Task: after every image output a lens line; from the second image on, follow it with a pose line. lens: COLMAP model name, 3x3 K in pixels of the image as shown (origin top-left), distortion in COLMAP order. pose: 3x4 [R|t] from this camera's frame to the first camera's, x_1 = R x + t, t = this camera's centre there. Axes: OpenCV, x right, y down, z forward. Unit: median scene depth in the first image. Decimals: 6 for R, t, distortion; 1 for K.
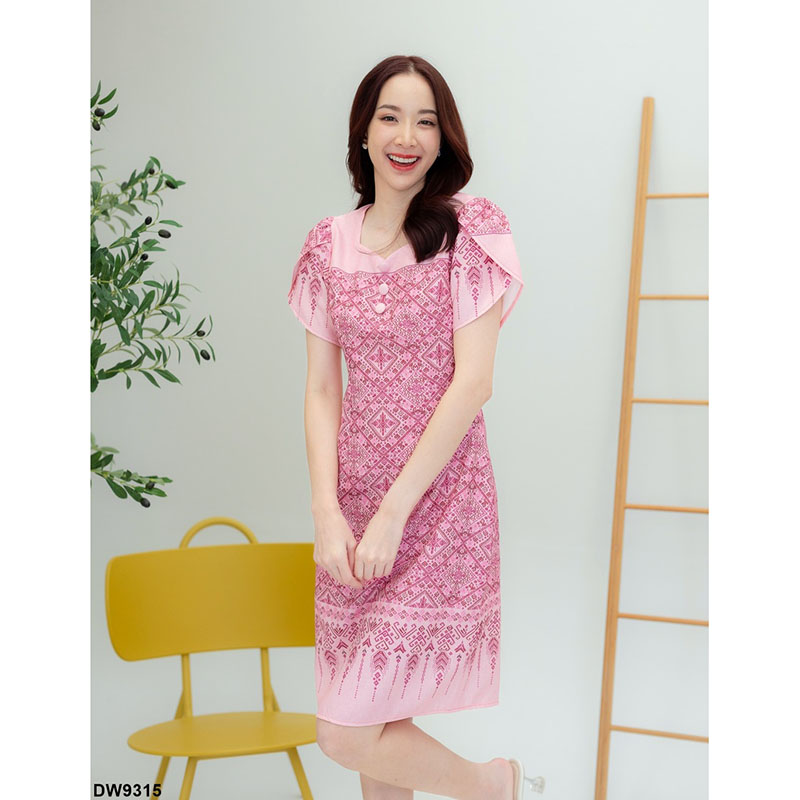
lens RADIAL K [[1269.1, 0, 391.5], [0, 1269.1, 386.3], [0, 0, 1]] dist [-0.000870, 0.000000]
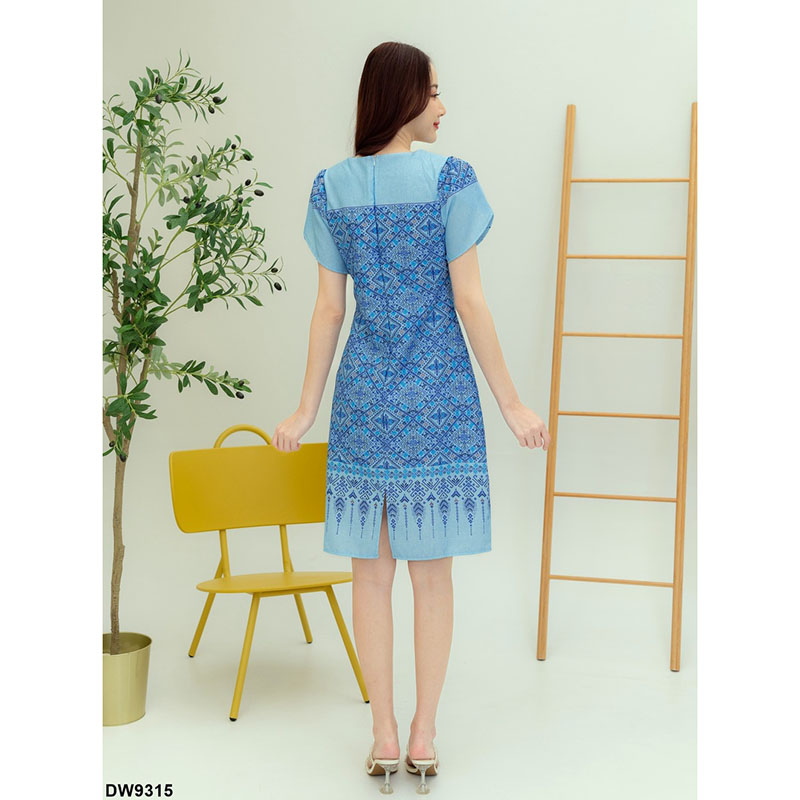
lens RADIAL K [[1185.7, 0, 396.6], [0, 1185.7, 395.9], [0, 0, 1]] dist [-0.025178, 0.000000]
pose [[0.987125, 0.001990, 0.159939, -0.188268], [-0.005880, 0.999698, 0.023849, 0.049868], [-0.159843, -0.024483, 0.986839, -0.204447]]
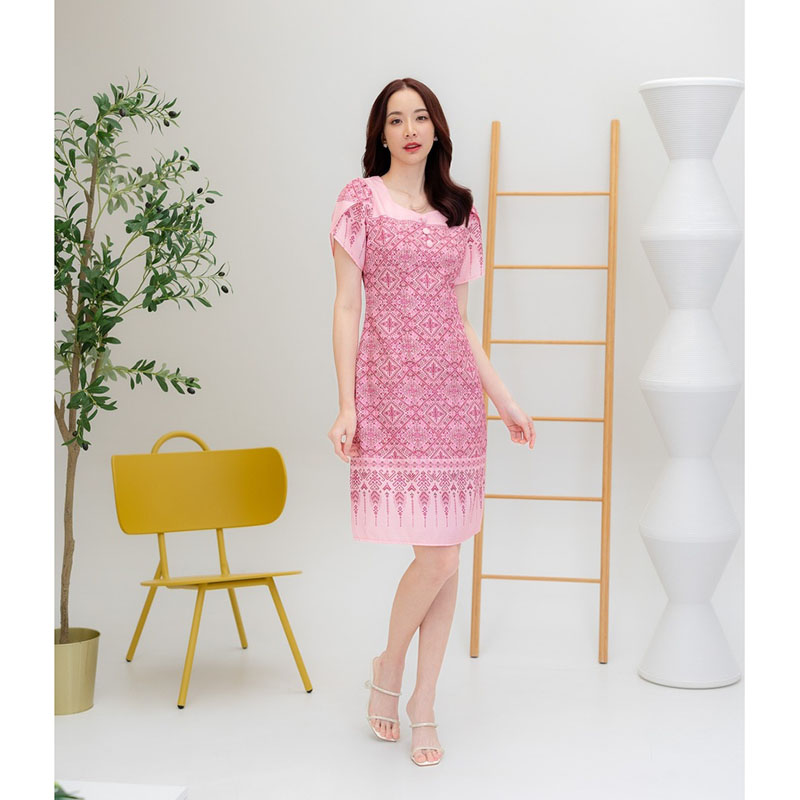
lens RADIAL K [[1375.2, 0, 386.3], [0, 1375.2, 392.0], [0, 0, 1]] dist [-0.045541, 0.000000]
pose [[0.973371, 0.003688, 0.229205, -0.271279], [0.001258, 0.999770, -0.021429, 0.102230], [-0.229231, 0.021146, 0.973142, -0.431884]]
